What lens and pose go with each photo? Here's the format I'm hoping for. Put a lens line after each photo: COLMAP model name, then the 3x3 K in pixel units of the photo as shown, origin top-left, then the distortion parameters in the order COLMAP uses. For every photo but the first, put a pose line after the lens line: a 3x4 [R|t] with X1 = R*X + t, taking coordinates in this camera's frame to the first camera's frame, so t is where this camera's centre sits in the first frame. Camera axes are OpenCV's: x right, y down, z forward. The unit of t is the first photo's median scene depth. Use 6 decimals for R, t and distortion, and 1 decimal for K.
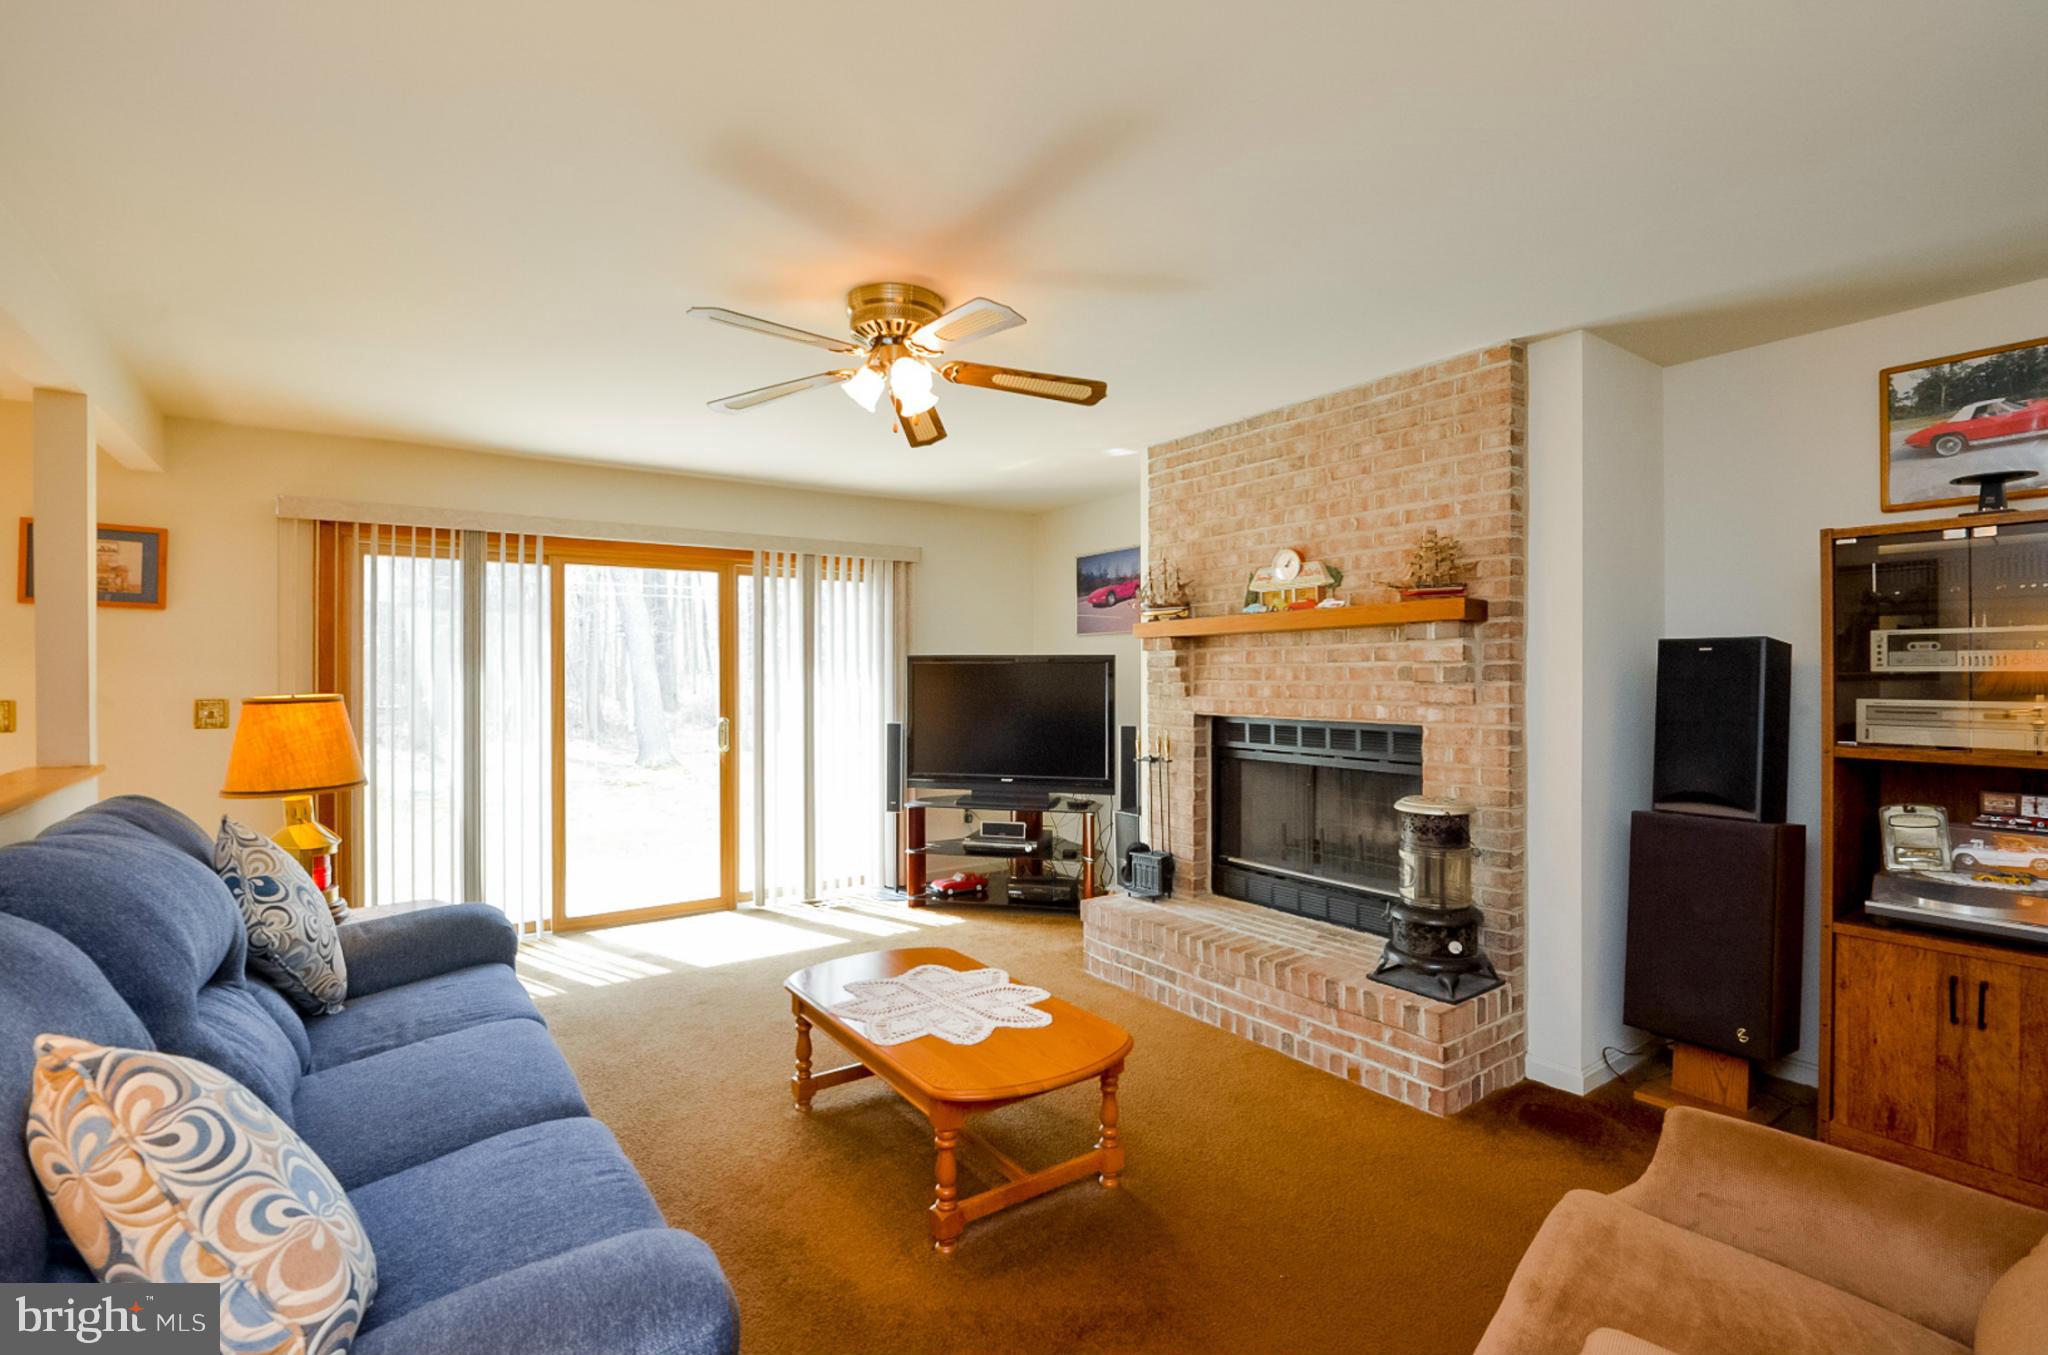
lens RADIAL K [[957.2, 0, 1019.9], [0, 957.2, 668.0], [0, 0, 1]] dist [-0.005056, -0.002407]
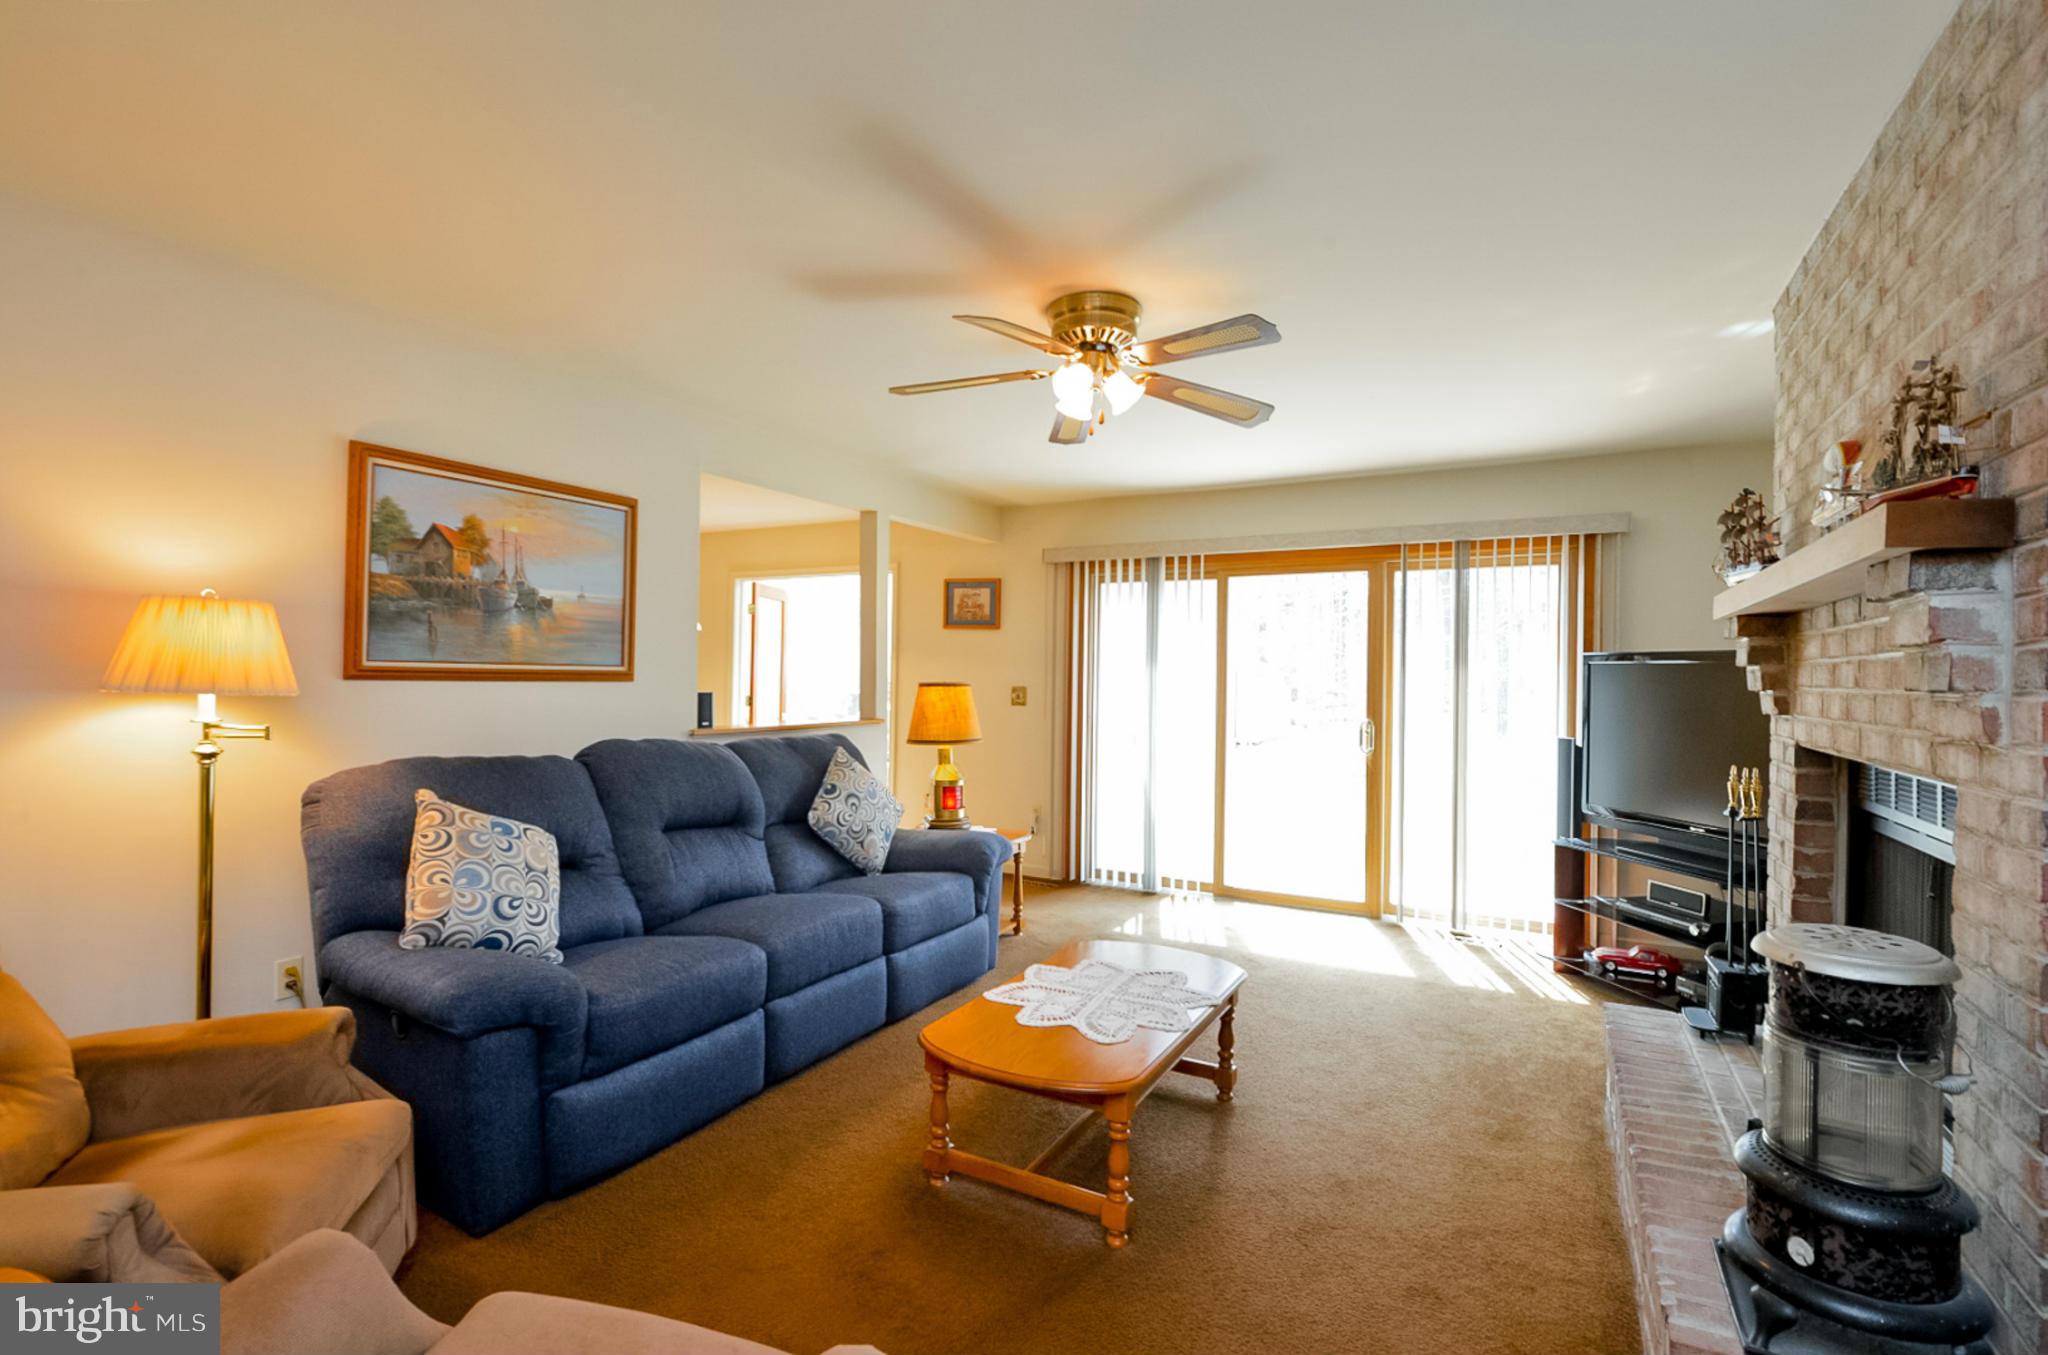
lens RADIAL K [[957.2, 0, 1006.1], [0, 957.2, 671.7], [0, 0, 1]] dist [-0.005056, -0.002407]
pose [[0.419331, 0.005272, -0.907818, 0.467333], [-0.007844, 0.999967, 0.002184, 0.004919], [0.907799, 0.006205, 0.419359, 0.289415]]
